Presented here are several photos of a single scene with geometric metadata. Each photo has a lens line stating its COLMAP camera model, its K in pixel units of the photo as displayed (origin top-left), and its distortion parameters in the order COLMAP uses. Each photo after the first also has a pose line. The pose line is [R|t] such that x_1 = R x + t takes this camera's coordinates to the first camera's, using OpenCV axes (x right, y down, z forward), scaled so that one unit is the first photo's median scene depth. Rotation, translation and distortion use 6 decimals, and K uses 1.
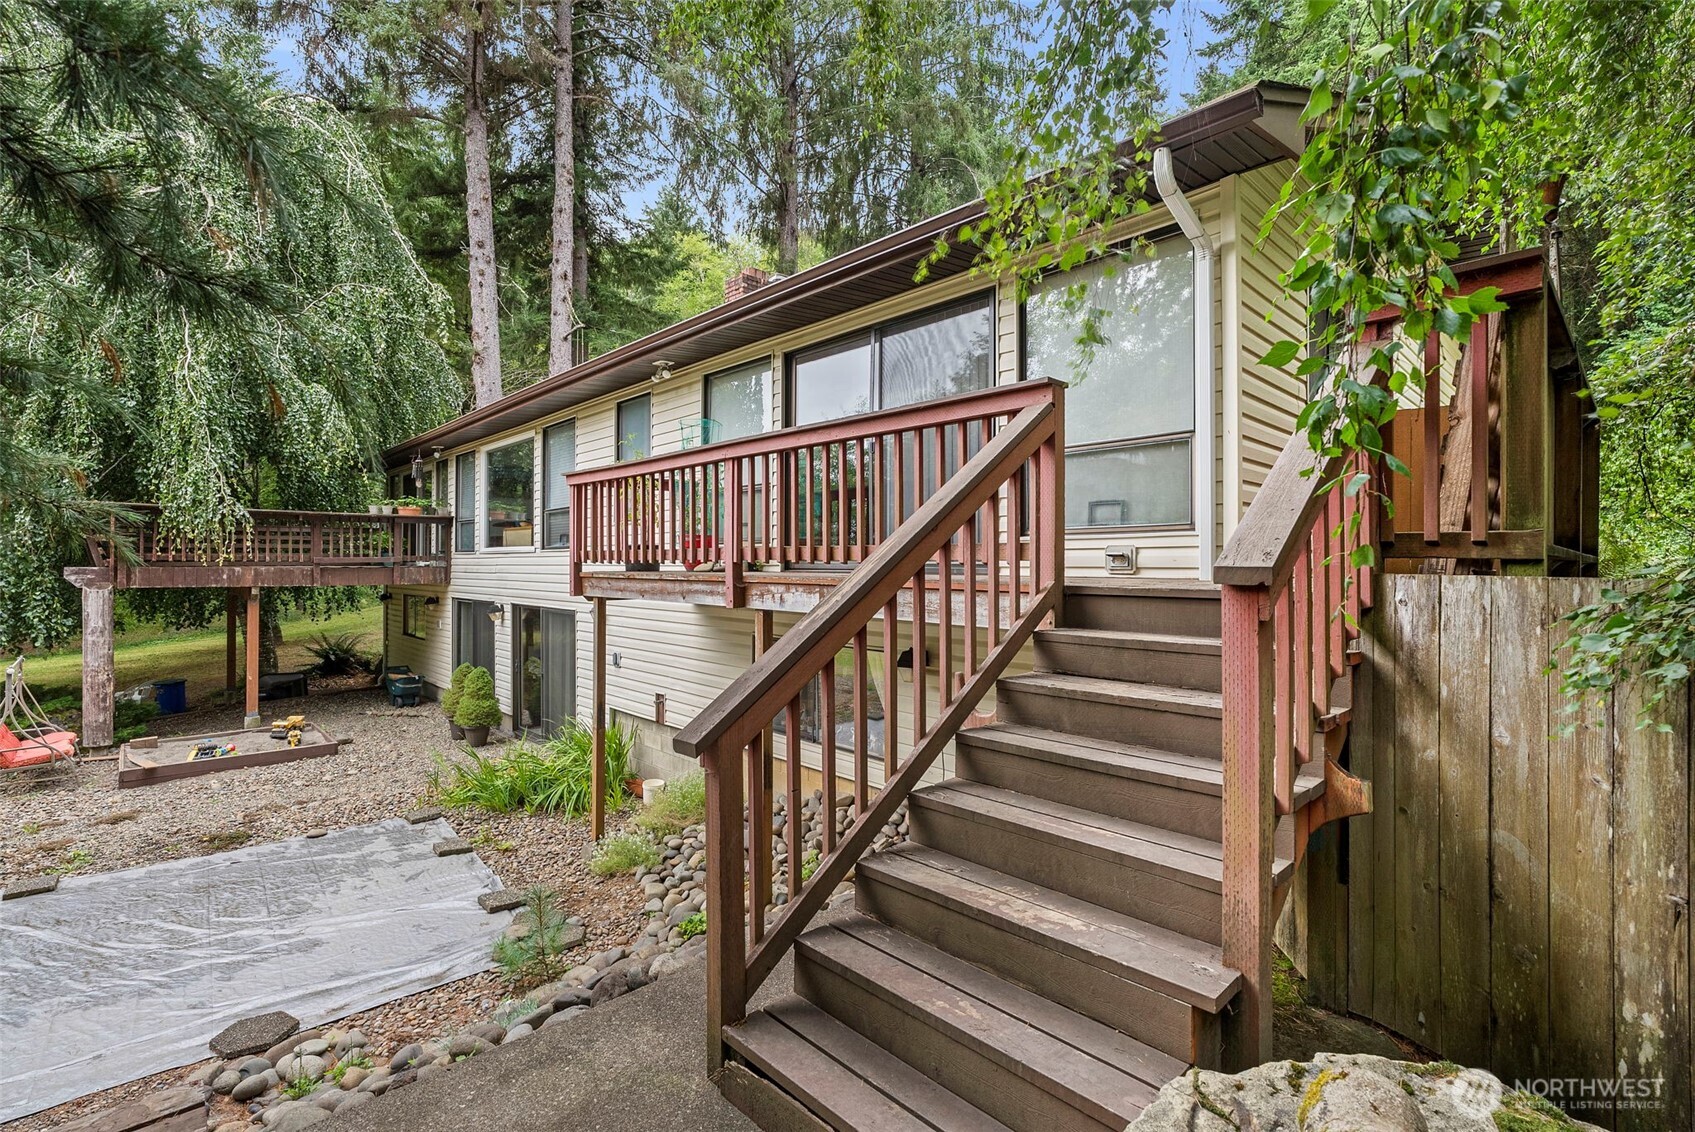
lens RADIAL K [[764.7, 0, 849.2], [0, 764.7, 561.9], [0, 0, 1]] dist [-0.009624, 0.004290]
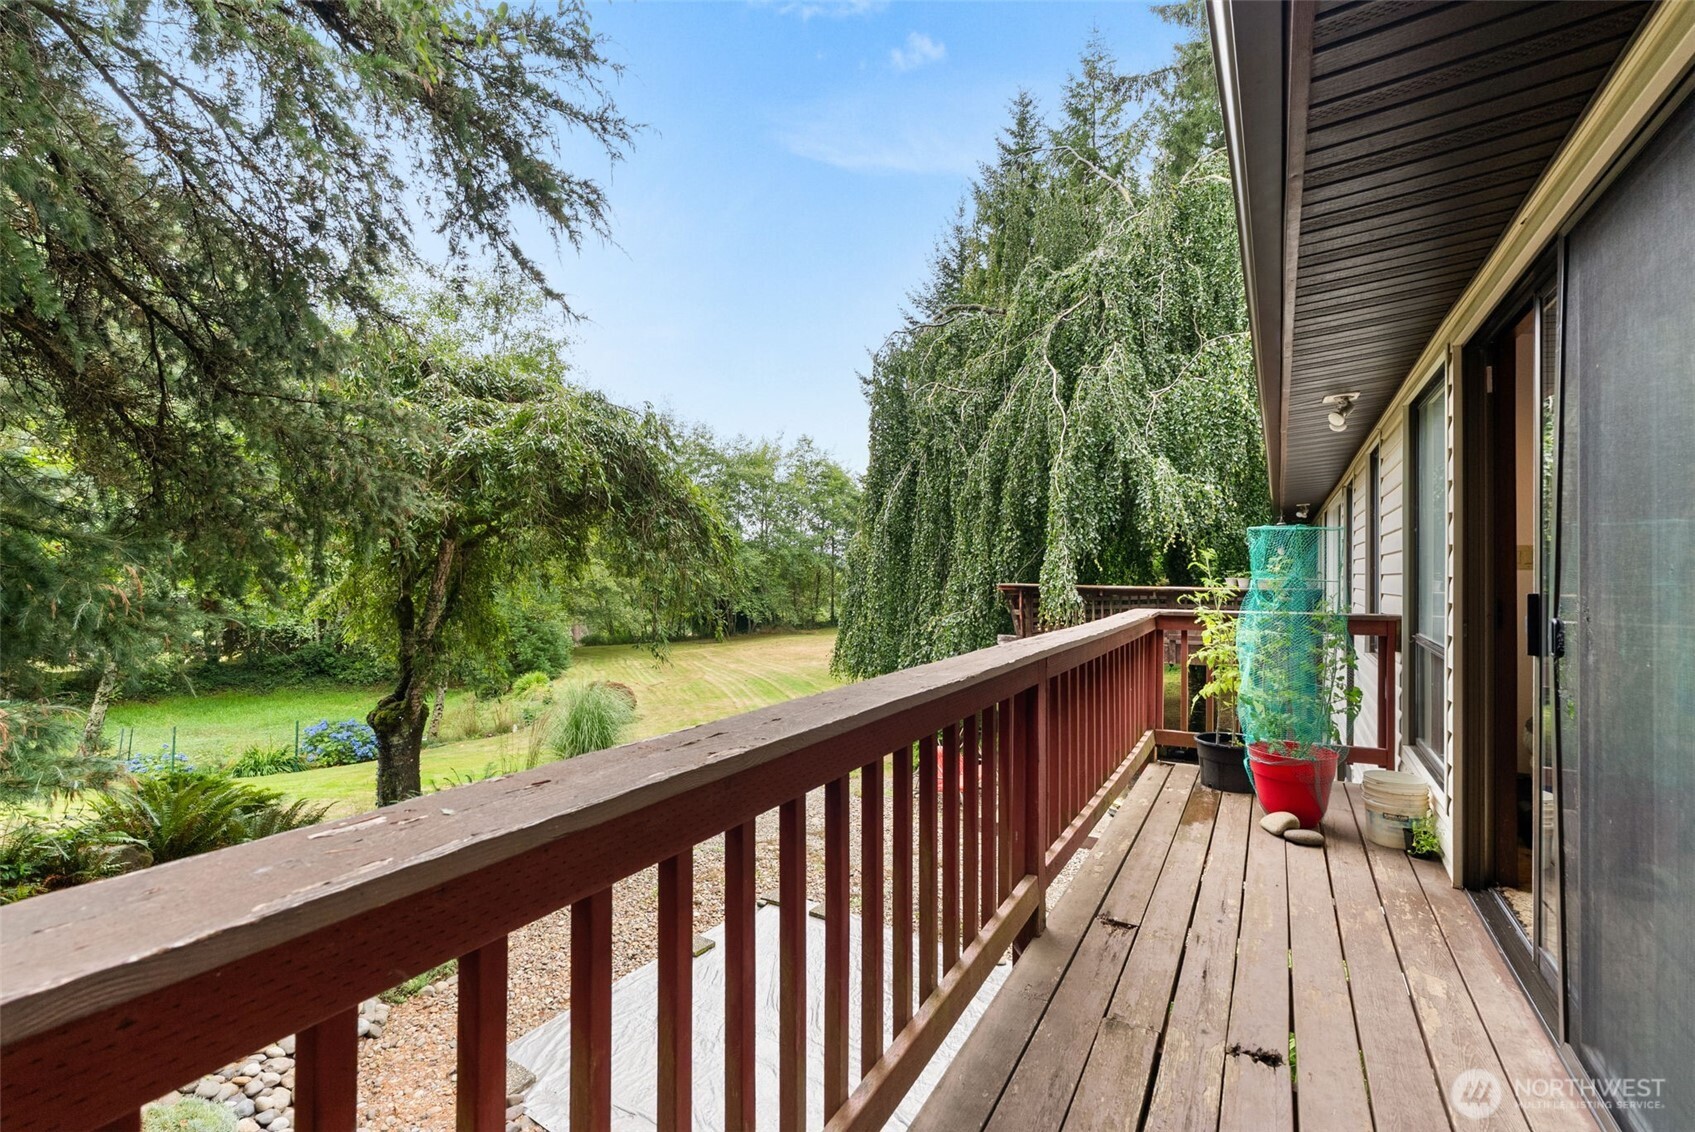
lens RADIAL K [[766.7, 0, 857.0], [0, 766.7, 573.2], [0, 0, 1]] dist [-0.004230, 0.000071]
pose [[0.297287, 0.005496, -0.954772, 0.122130], [-0.004585, 0.999980, 0.004329, -0.094949], [0.954777, 0.003091, 0.297306, 0.362037]]
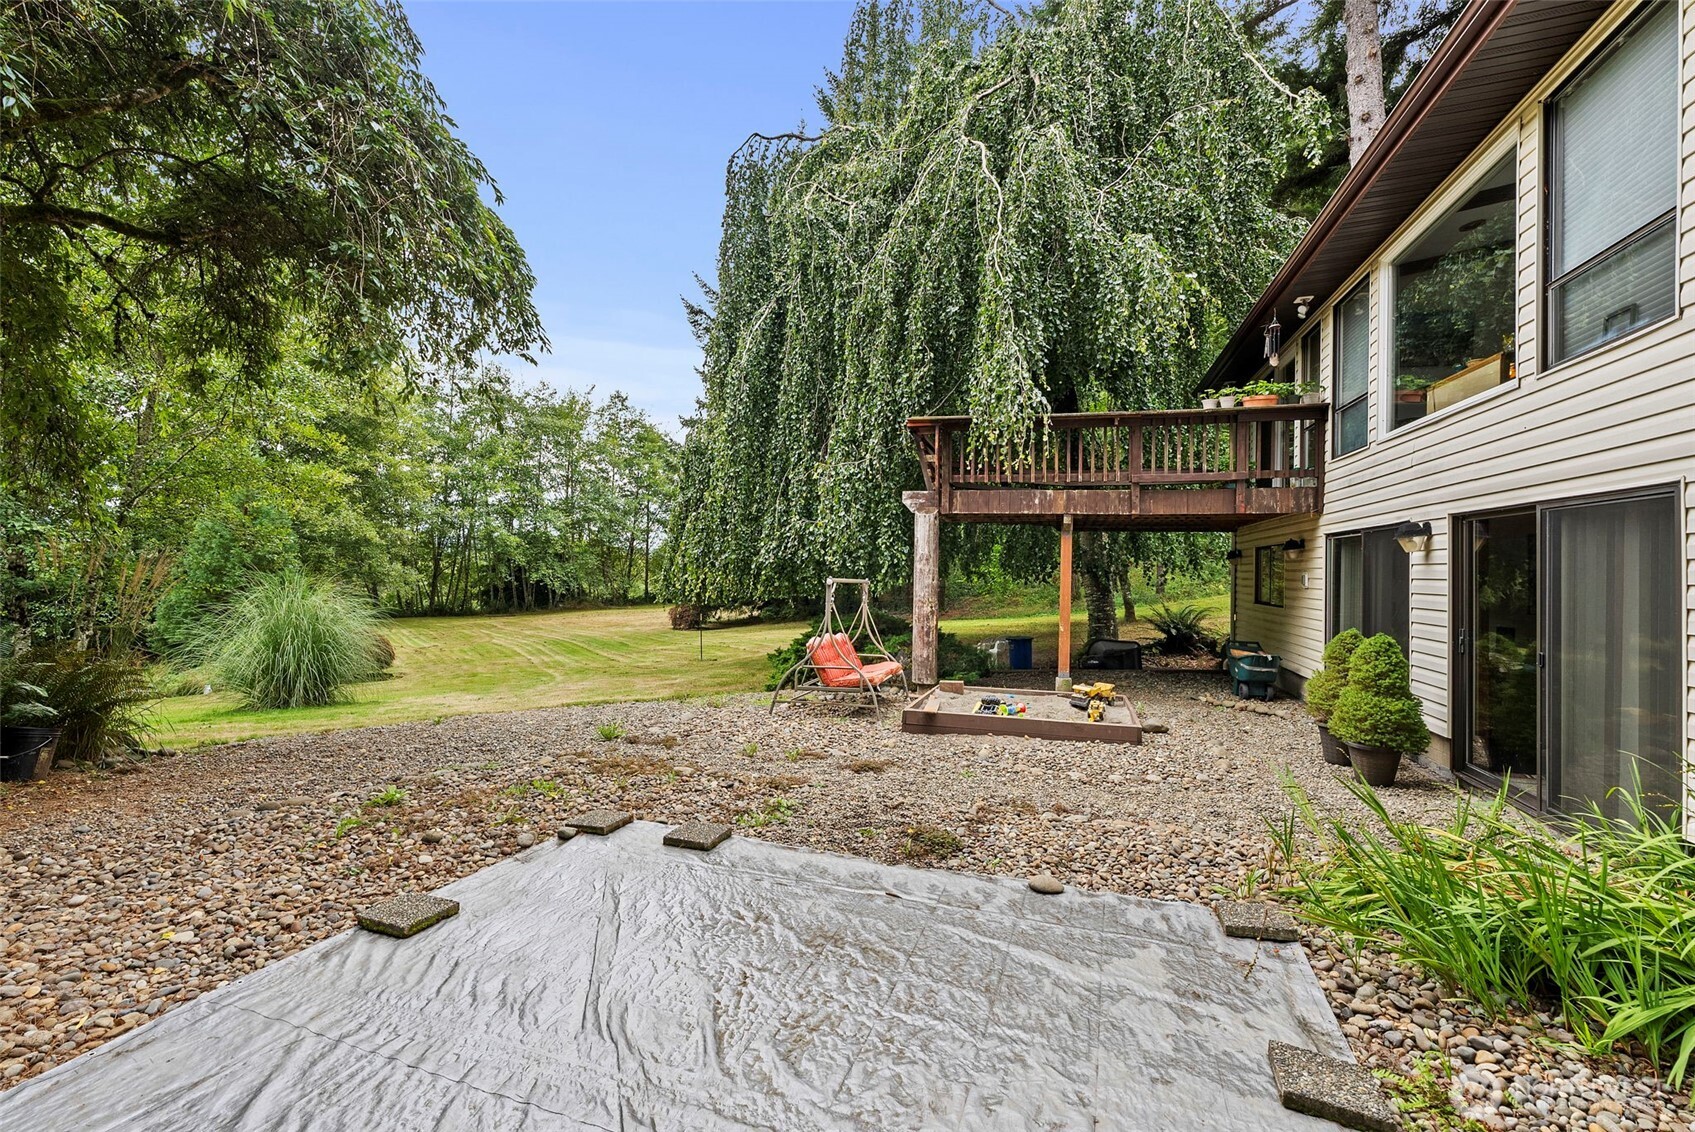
lens RADIAL K [[764.7, 0, 849.2], [0, 764.7, 561.9], [0, 0, 1]] dist [-0.009624, 0.004290]
pose [[0.509380, -0.002507, -0.860538, -0.221506], [-0.015523, 0.999806, -0.012101, 0.101073], [0.860402, 0.019522, 0.509242, 0.421477]]
